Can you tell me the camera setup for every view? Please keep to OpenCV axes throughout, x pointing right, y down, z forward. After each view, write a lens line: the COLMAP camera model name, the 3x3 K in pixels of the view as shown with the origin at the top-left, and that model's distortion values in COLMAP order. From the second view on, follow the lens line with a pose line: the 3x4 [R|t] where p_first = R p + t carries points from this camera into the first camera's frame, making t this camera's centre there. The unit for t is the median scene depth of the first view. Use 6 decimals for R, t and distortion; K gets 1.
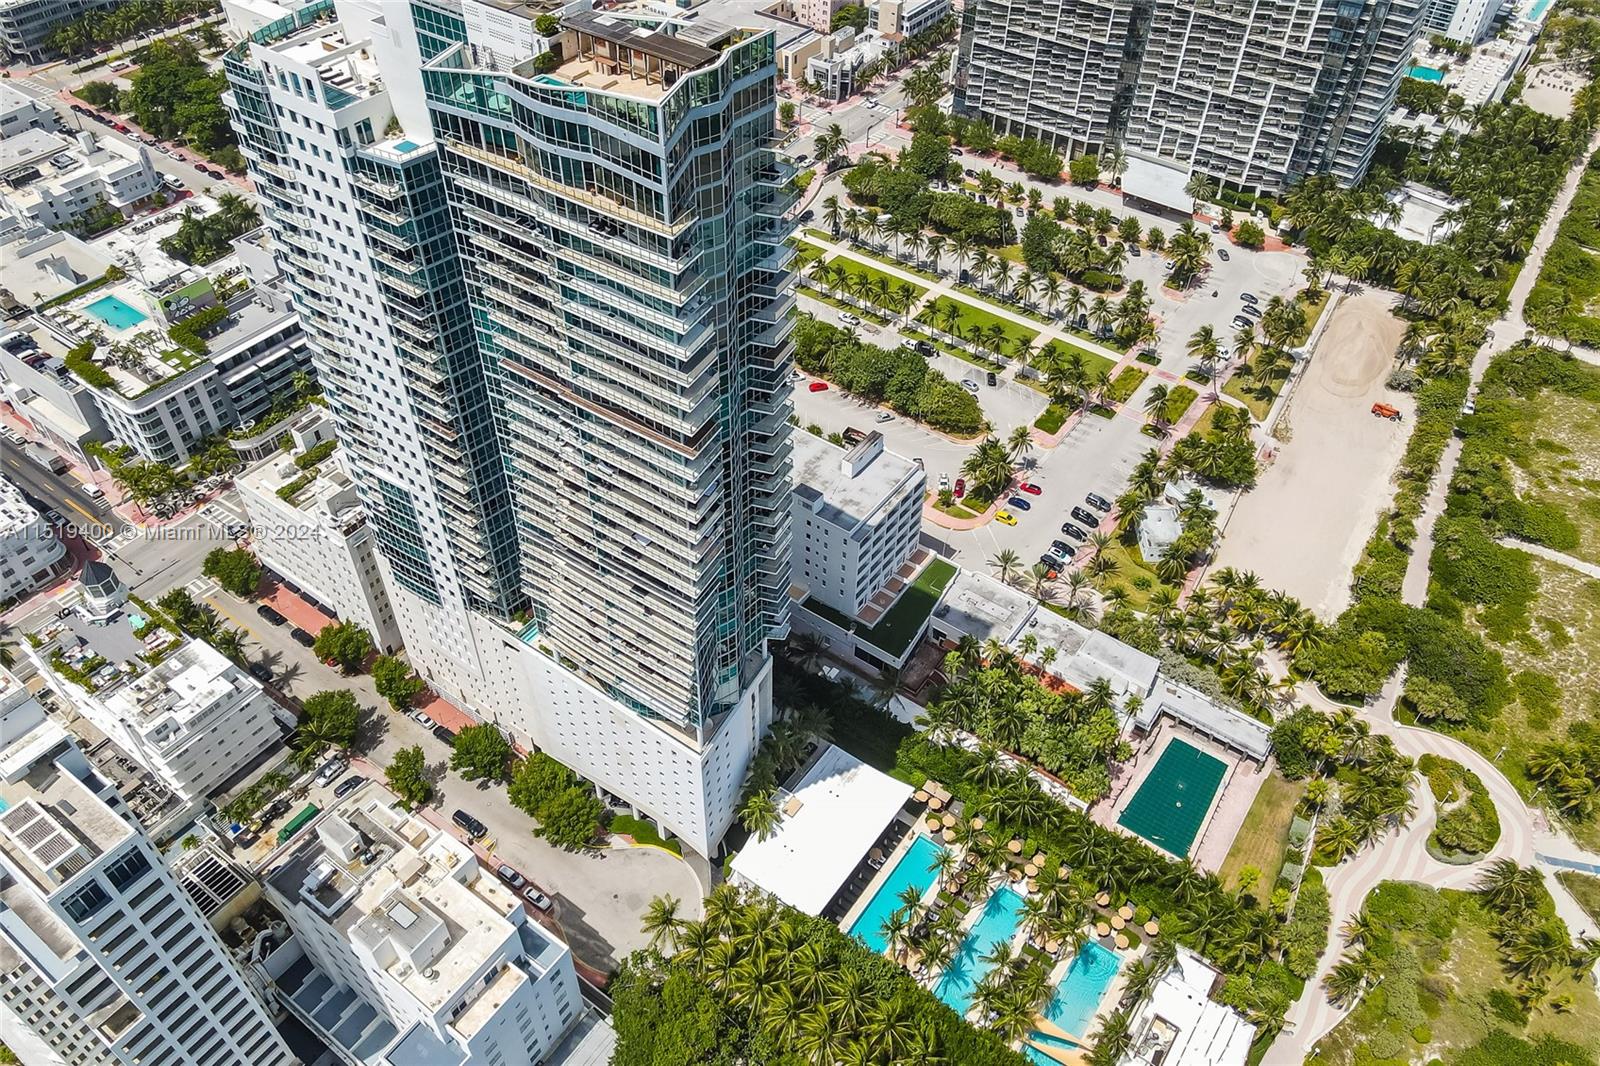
lens RADIAL K [[1164.1, 0, 787.0], [0, 1164.1, 537.1], [0, 0, 1]] dist [0.008143, 0.002752]
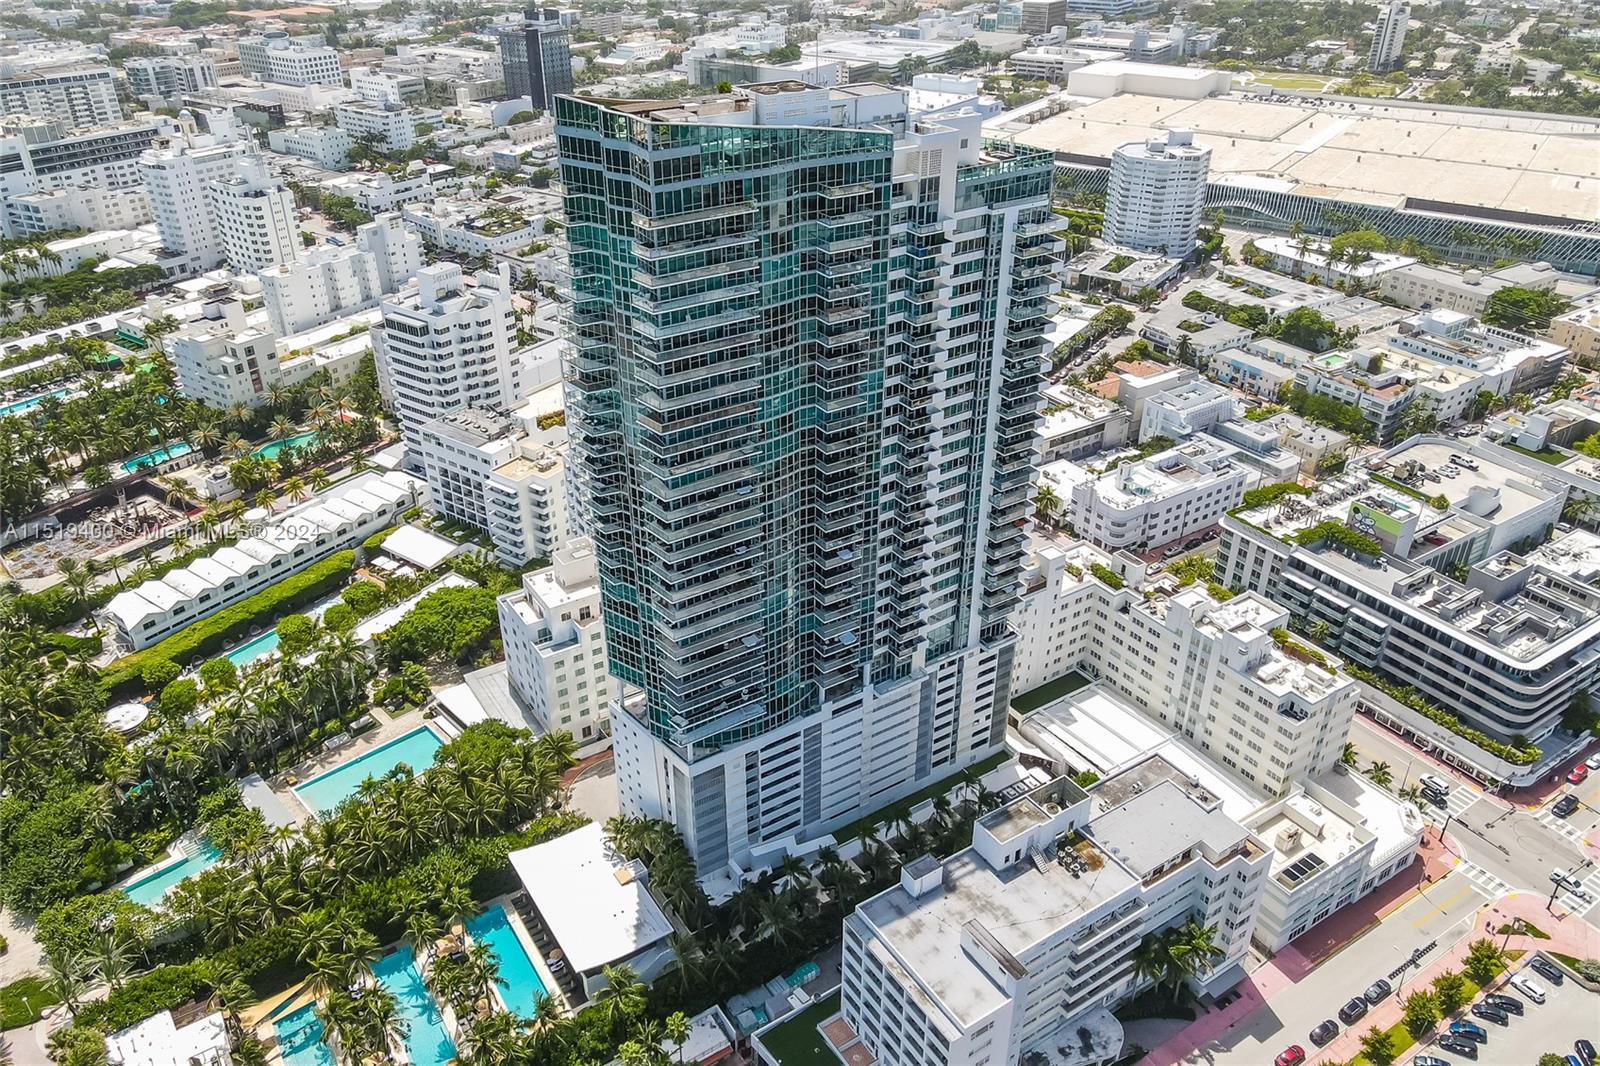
lens RADIAL K [[1169.4, 0, 798.3], [0, 1169.4, 513.6], [0, 0, 1]] dist [0.008475, 0.004272]
pose [[-0.349623, 0.444308, -0.824836, 0.476658], [-0.660234, 0.507797, 0.553384, -0.434190], [0.664722, 0.738060, 0.115810, 0.549730]]
